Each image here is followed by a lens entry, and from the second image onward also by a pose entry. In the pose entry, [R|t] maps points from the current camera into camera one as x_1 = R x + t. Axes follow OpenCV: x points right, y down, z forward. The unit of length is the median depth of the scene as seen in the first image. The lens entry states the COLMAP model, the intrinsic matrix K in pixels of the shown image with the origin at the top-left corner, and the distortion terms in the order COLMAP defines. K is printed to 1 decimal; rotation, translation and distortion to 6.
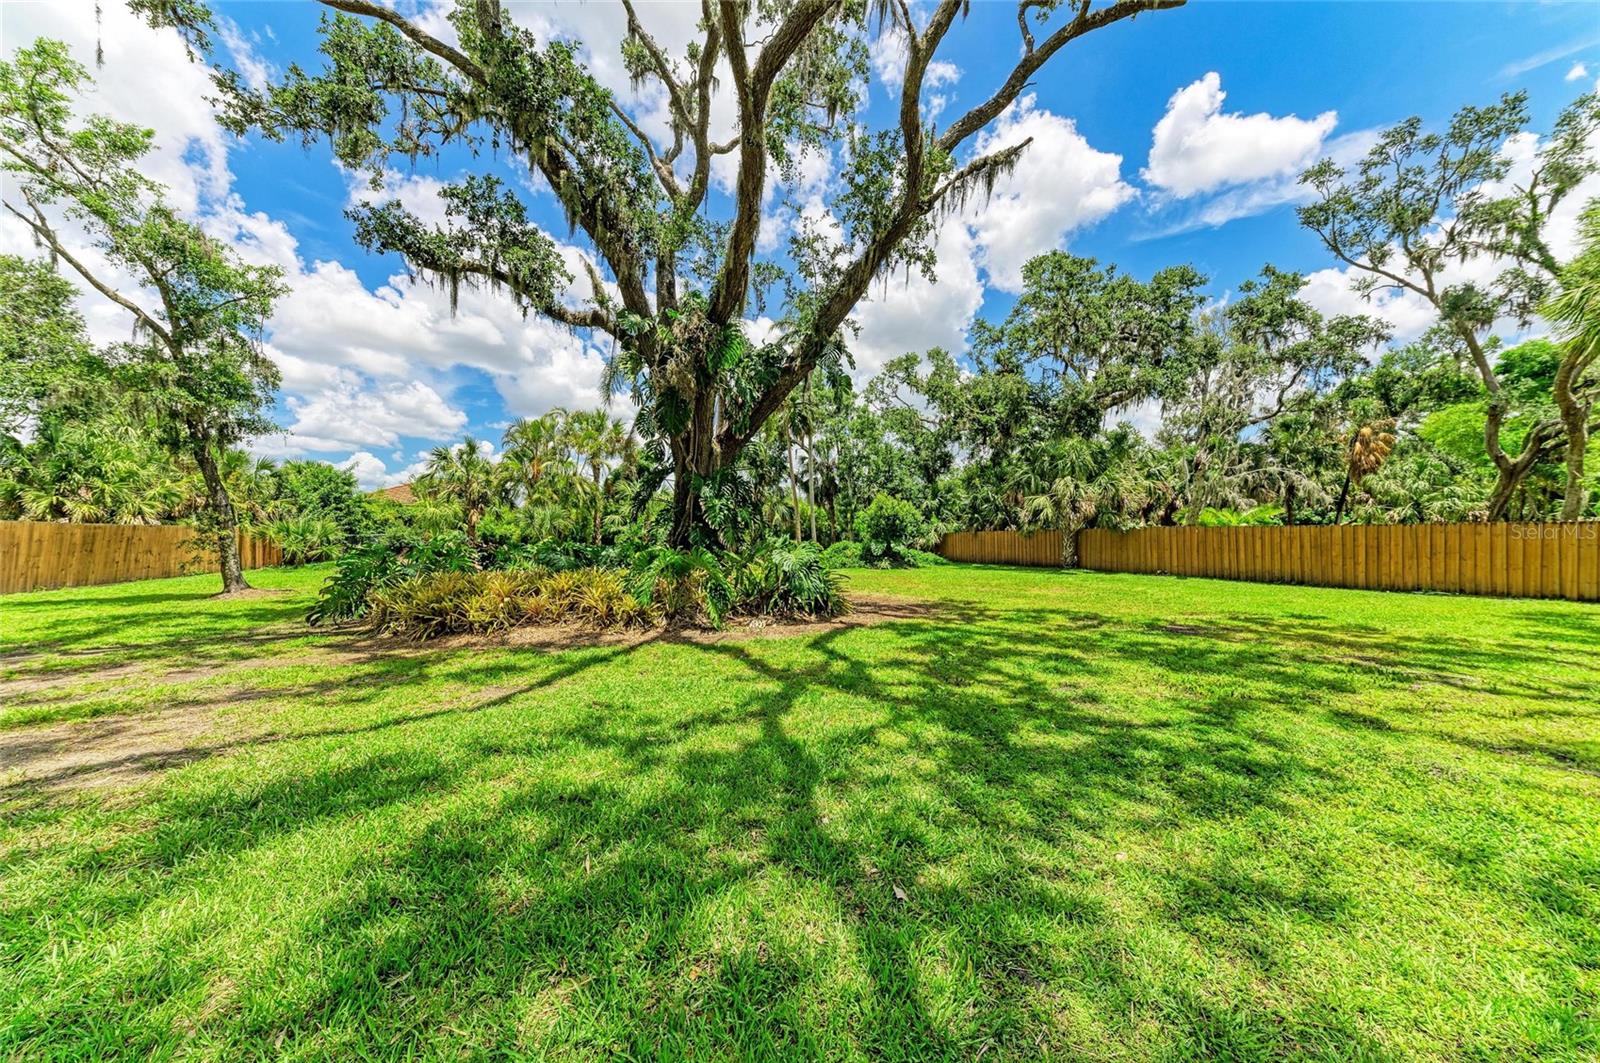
lens RADIAL K [[541.6, 0, 799.5], [0, 541.6, 536.5], [0, 0, 1]] dist [0.008892, -0.000173]
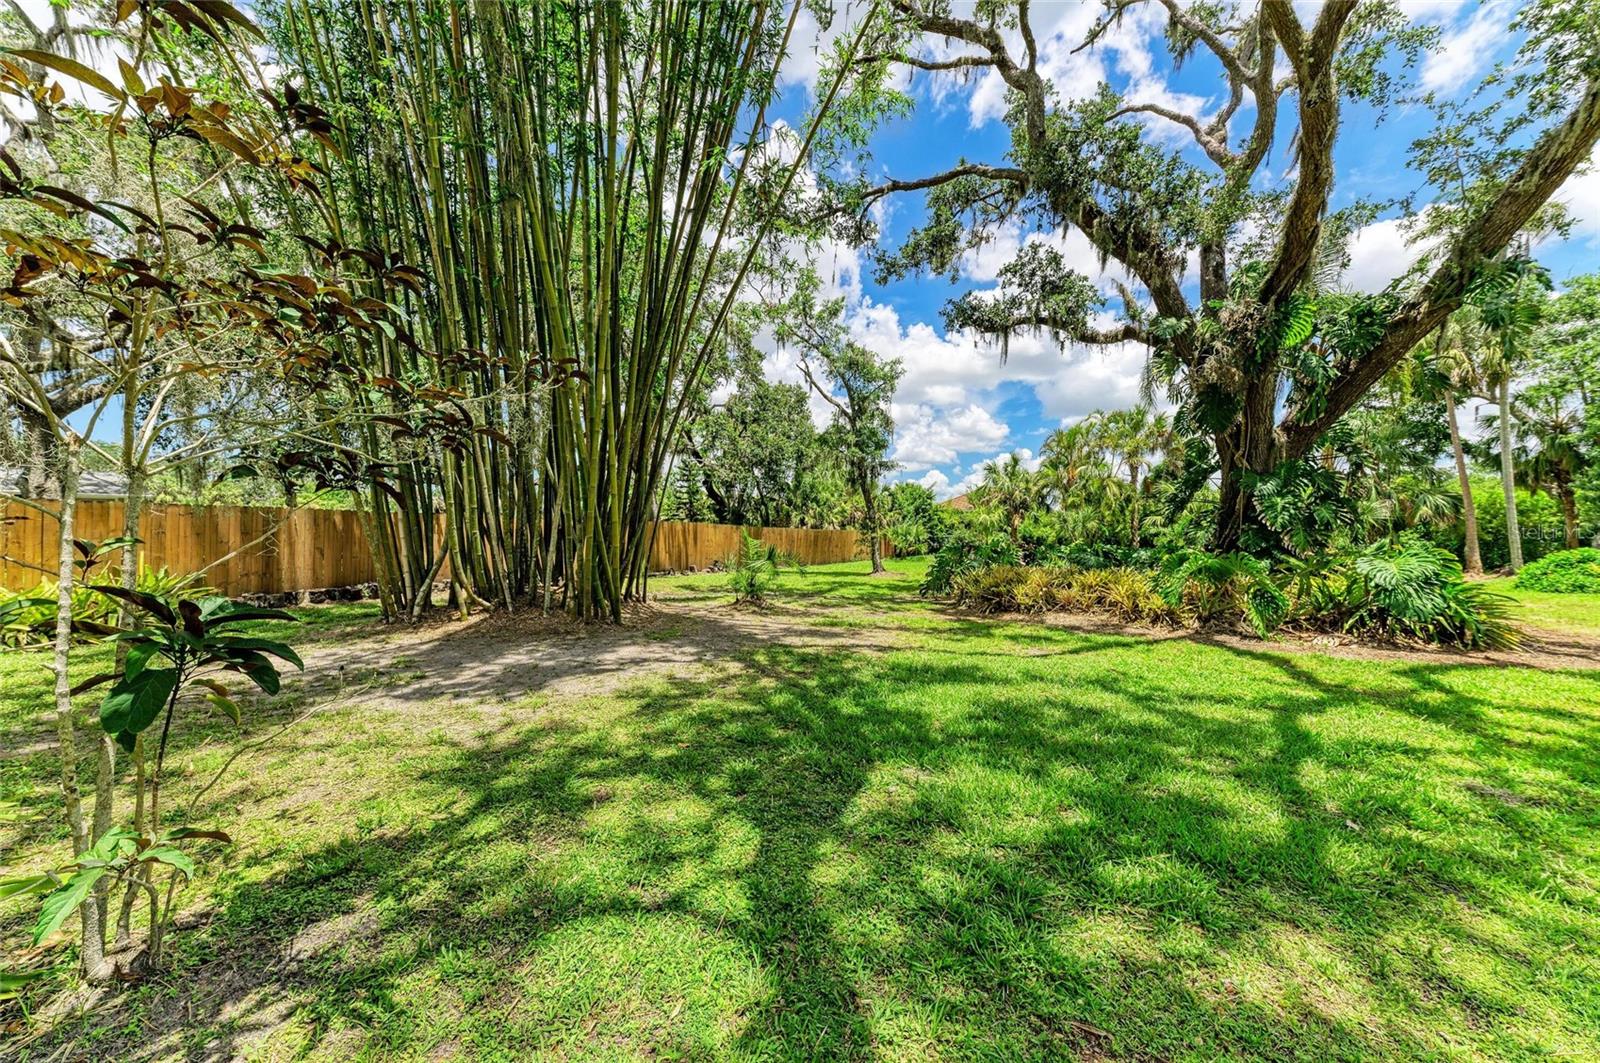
lens RADIAL K [[541.6, 0, 799.5], [0, 541.6, 536.5], [0, 0, 1]] dist [0.008892, -0.000173]
pose [[0.608782, 0.002913, -0.793332, 0.075054], [-0.004663, 0.999989, 0.000094, -0.001795], [0.793324, 0.003642, 0.608789, -0.145688]]
